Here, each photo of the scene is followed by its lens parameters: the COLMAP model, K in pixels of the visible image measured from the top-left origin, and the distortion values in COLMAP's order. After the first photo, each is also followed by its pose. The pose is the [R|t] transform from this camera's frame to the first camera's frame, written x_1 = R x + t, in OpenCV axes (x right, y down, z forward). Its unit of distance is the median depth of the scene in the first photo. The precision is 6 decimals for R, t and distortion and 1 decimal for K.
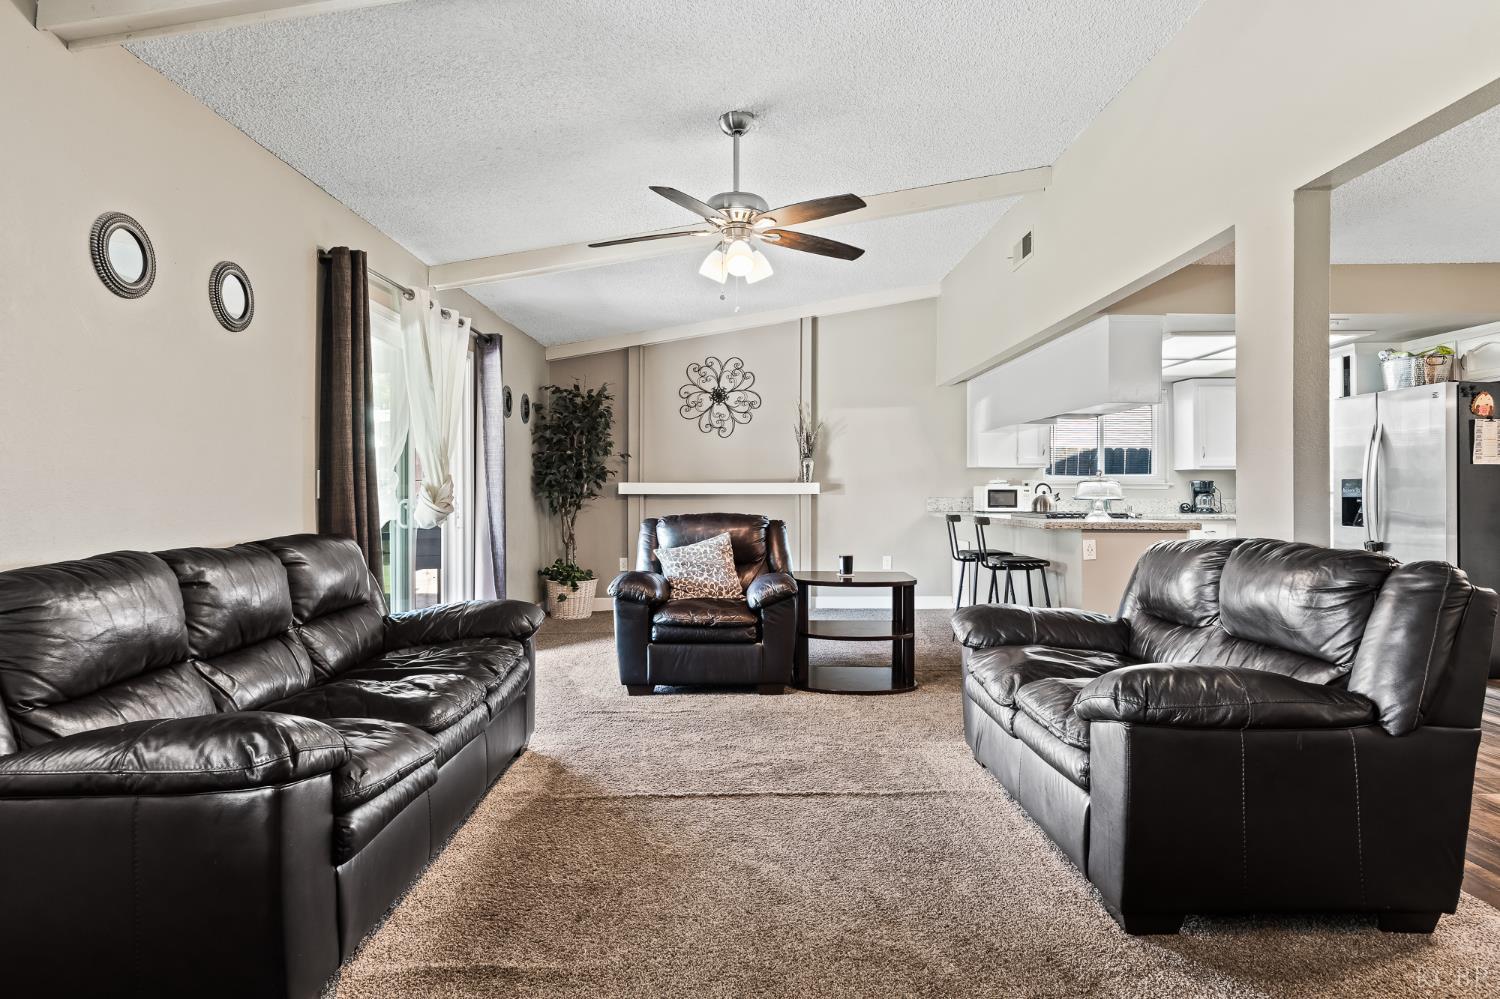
lens RADIAL K [[842.4, 0, 750.0], [0, 842.4, 499.5], [0, 0, 1]] dist [-0.002214, -0.001369]
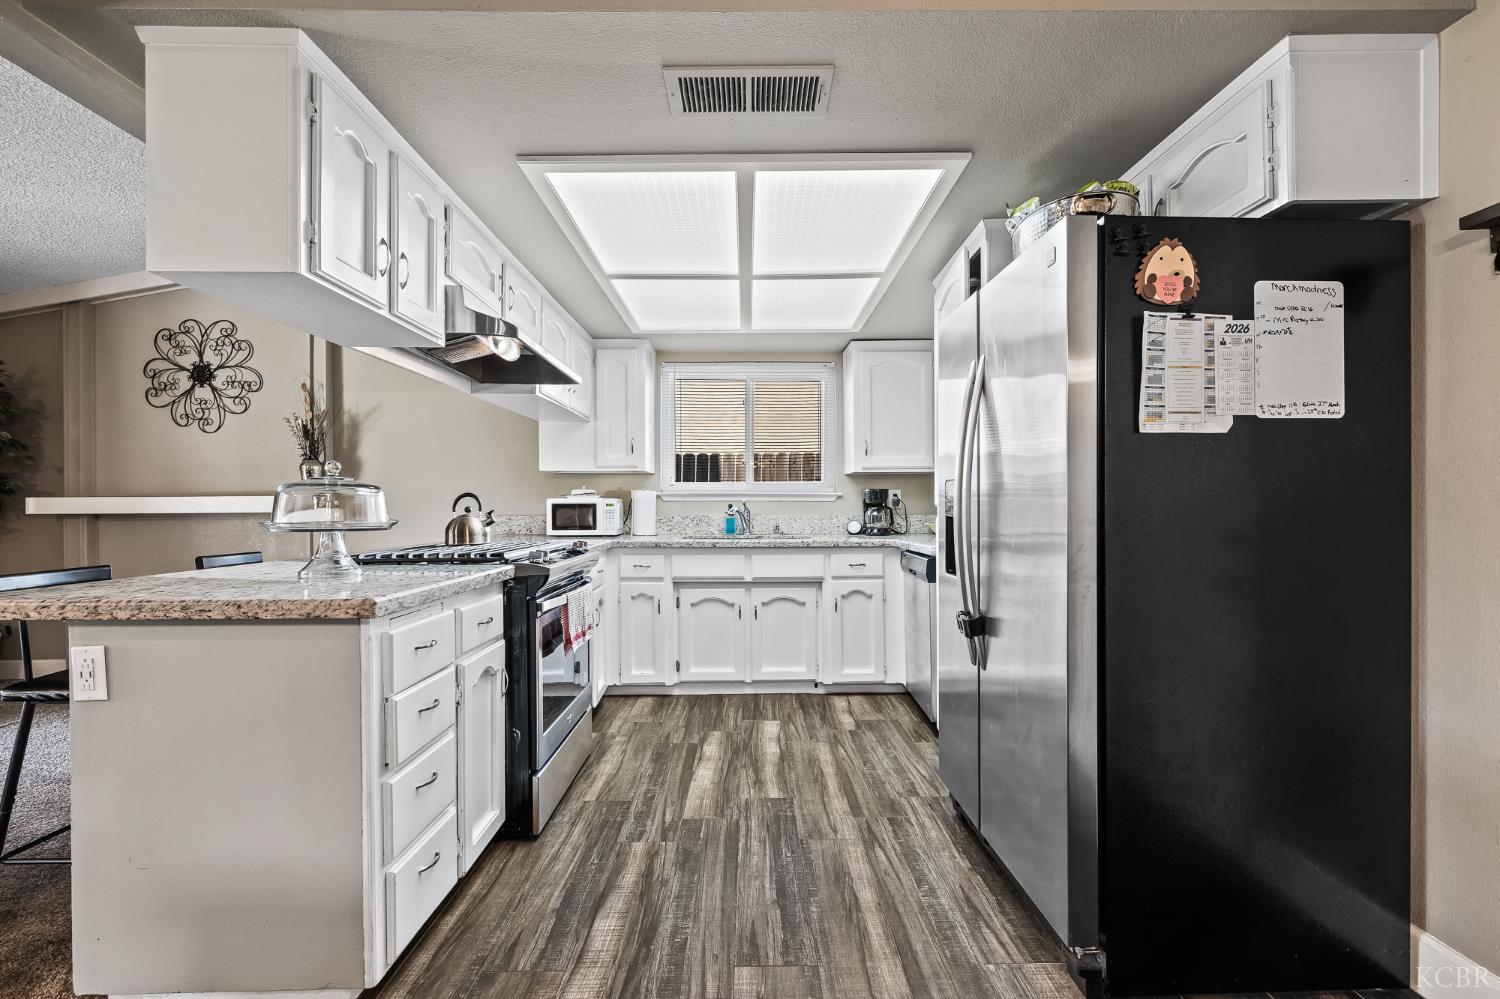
lens RADIAL K [[665.3, 0, 750.0], [0, 665.3, 499.5], [0, 0, 1]] dist [0.002265, 0.000175]
pose [[0.999962, -0.006534, 0.005841, 0.423359], [0.006618, 0.999873, -0.014482, -0.006069], [-0.005745, 0.014520, 0.999878, 0.436441]]
